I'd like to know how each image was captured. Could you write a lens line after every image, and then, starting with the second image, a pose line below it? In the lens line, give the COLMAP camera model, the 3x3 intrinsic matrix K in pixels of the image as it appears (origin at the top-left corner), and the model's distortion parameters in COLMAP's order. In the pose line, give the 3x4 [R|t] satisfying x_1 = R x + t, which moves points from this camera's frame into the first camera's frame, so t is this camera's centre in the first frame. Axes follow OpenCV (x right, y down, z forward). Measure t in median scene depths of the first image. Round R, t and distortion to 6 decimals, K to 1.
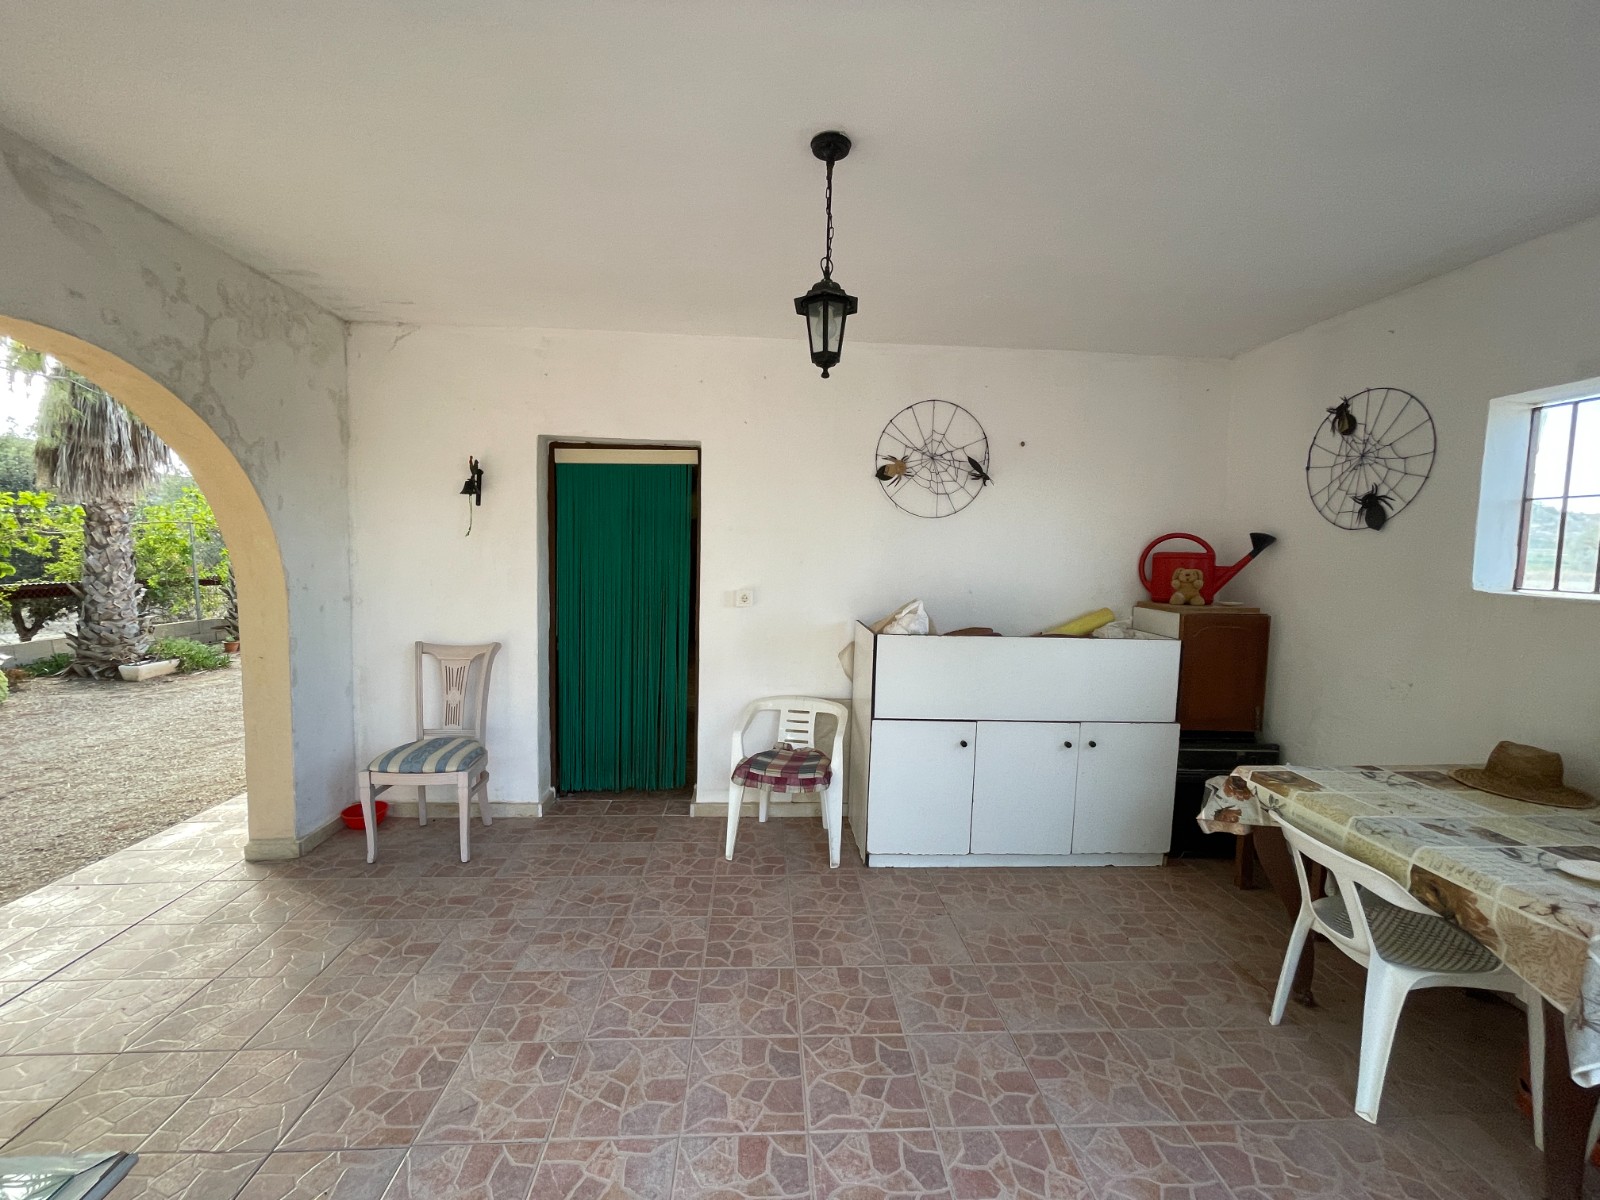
lens RADIAL K [[650.3, 0, 794.0], [0, 650.3, 597.9], [0, 0, 1]] dist [0.023165, -0.007217]
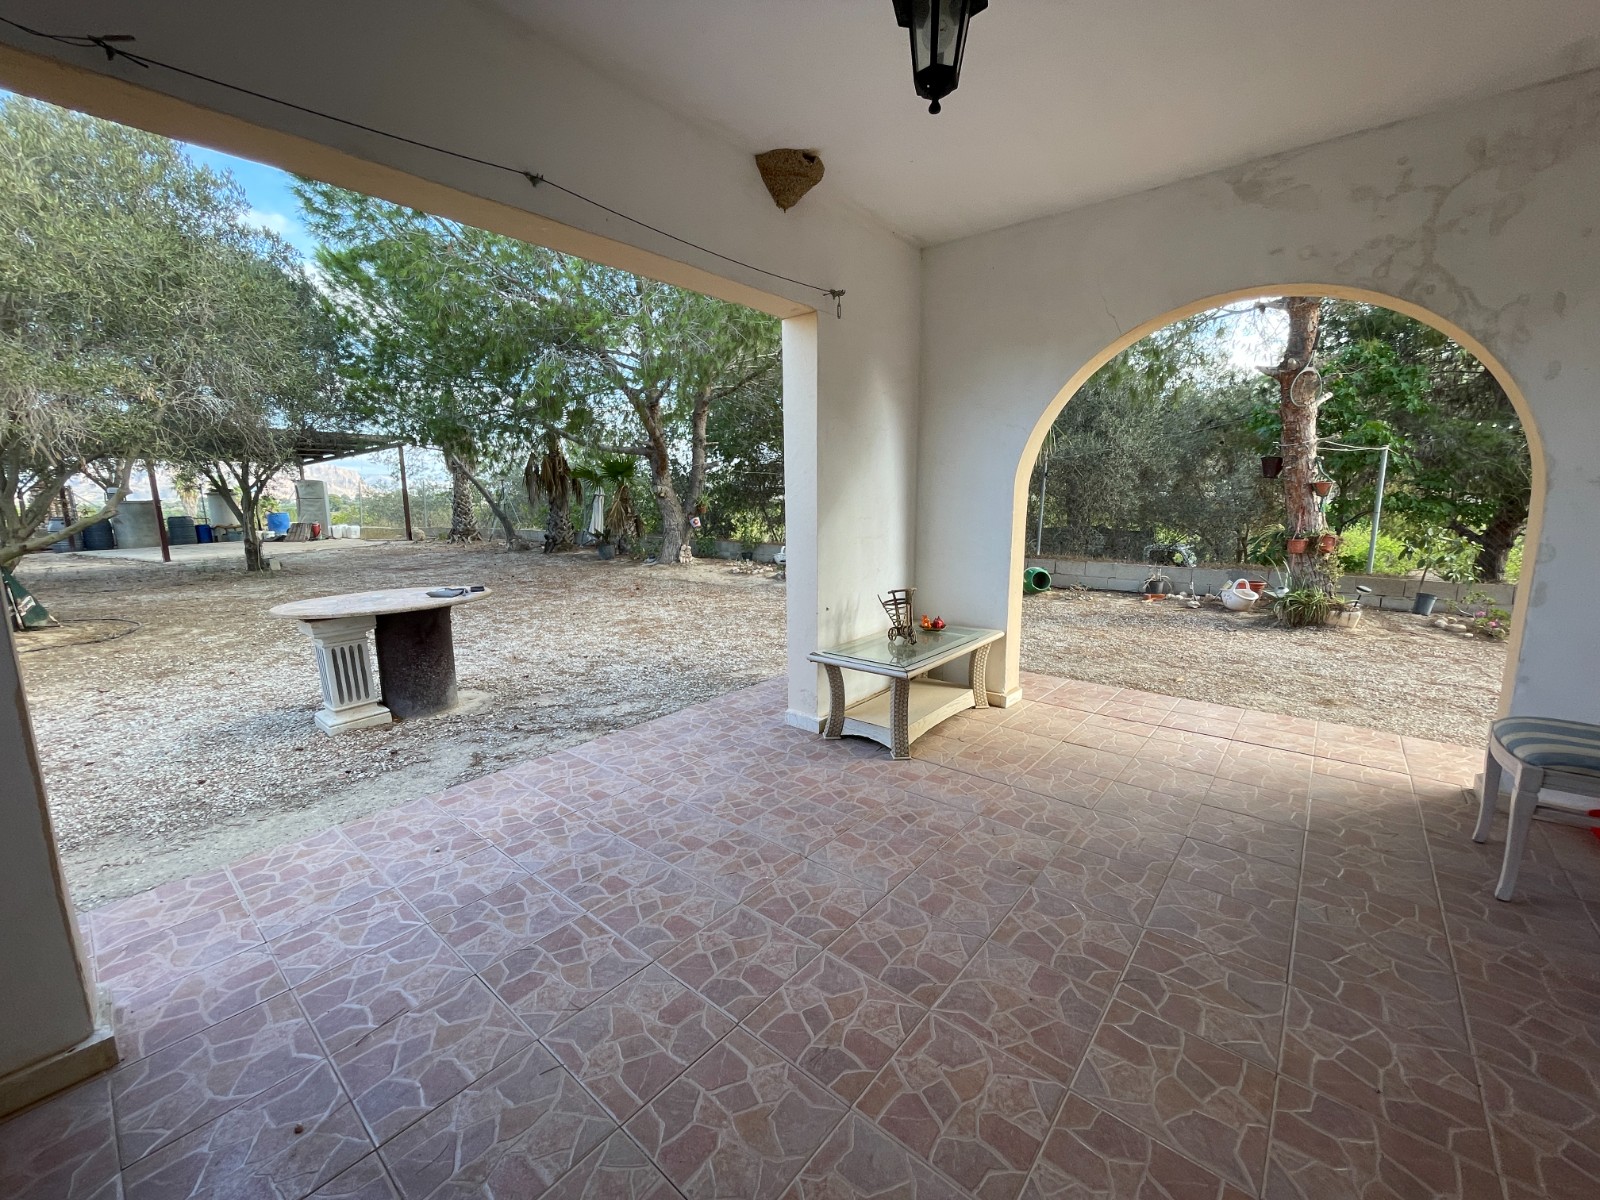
lens RADIAL K [[650.3, 0, 794.0], [0, 650.3, 597.9], [0, 0, 1]] dist [0.023165, -0.007217]
pose [[-0.688276, 0.096438, -0.719011, 0.607591], [-0.063398, 0.979337, 0.192043, 0.038861], [0.722674, 0.177762, -0.667940, 1.251091]]
